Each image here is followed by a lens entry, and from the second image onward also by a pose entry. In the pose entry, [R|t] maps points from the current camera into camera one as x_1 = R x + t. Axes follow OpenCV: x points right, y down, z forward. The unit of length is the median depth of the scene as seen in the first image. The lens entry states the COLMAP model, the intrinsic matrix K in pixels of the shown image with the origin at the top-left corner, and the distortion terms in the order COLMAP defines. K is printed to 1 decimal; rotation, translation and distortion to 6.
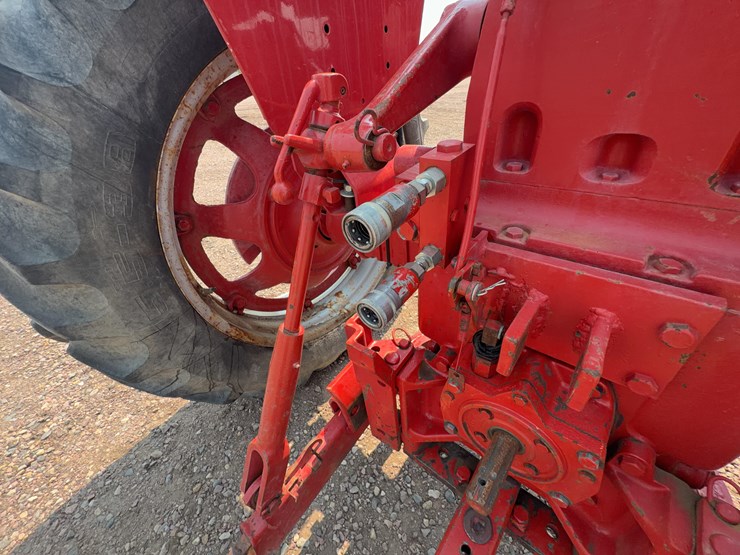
lens RADIAL K [[293.6, 0, 370.0], [0, 293.6, 277.5], [0, 0, 1]] dist [0.000113, 0.000108]
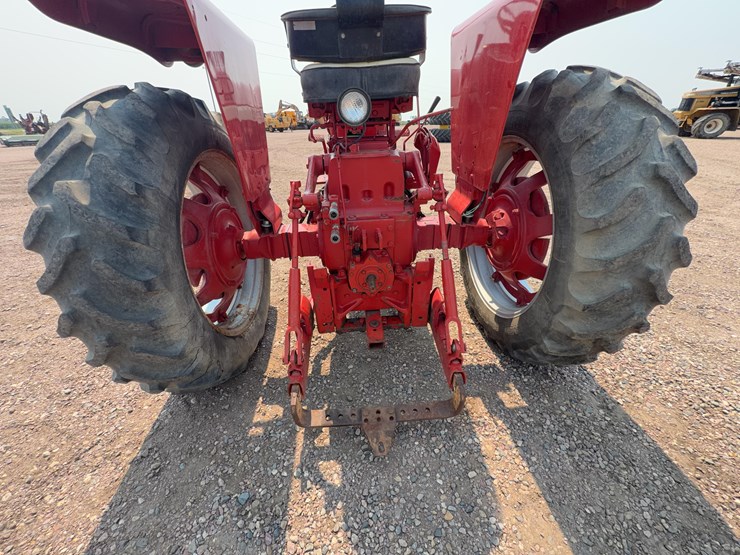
lens RADIAL K [[290.9, 0, 367.5], [0, 290.9, 275.3], [0, 0, 1]] dist [-0.000379, 0.000134]
pose [[0.726828, -0.267207, 0.632710, -0.759735], [0.369676, 0.928592, -0.032503, 0.289991], [-0.578845, 0.257521, 0.773706, -0.704301]]
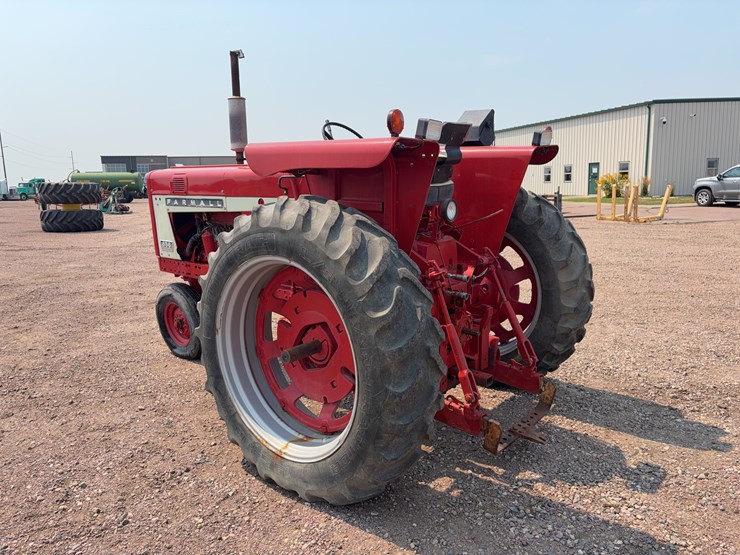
lens RADIAL K [[562.7, 0, 371.4], [0, 562.7, 273.6], [0, 0, 1]] dist [0.014751, -0.006780]
pose [[-0.002180, -0.085562, 0.996330, -3.382748], [0.596798, 0.799337, 0.069950, -0.649716], [-0.802388, 0.594761, 0.049321, 0.549046]]
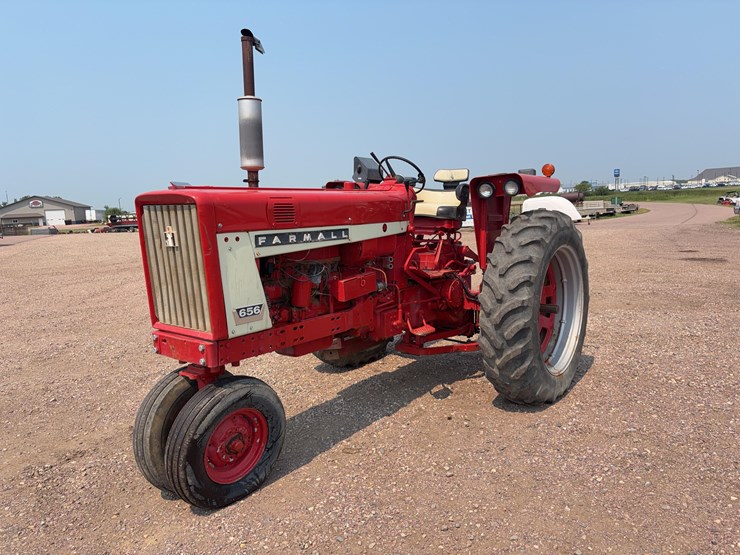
lens RADIAL K [[562.7, 0, 371.4], [0, 562.7, 273.6], [0, 0, 1]] dist [0.014751, -0.006780]
pose [[-0.992041, 0.121820, -0.031852, 1.203532], [0.068069, 0.731660, 0.678263, -3.906164], [0.105931, 0.670696, -0.734129, 4.437474]]
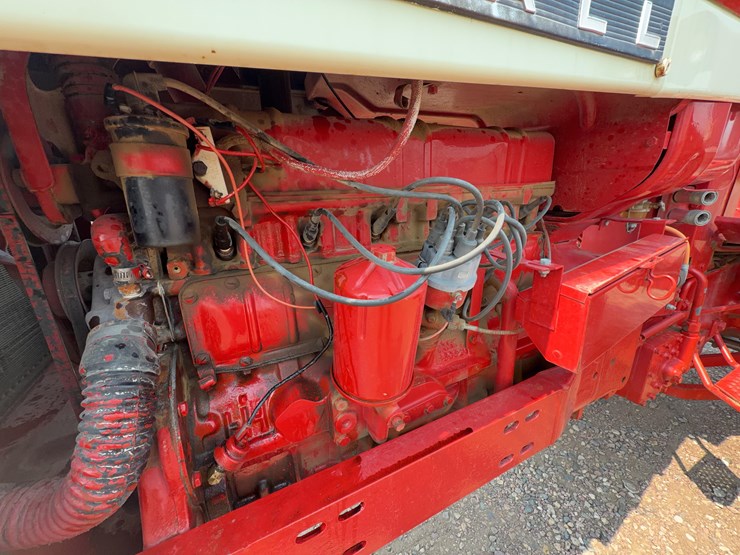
lens RADIAL K [[293.6, 0, 370.0], [0, 293.6, 277.5], [0, 0, 1]] dist [0.000113, 0.000108]
pose [[-0.909539, 0.018477, 0.415207, 1.388639], [0.339434, 0.609520, 0.716429, -1.693034], [-0.239840, 0.792555, -0.560654, 1.932604]]
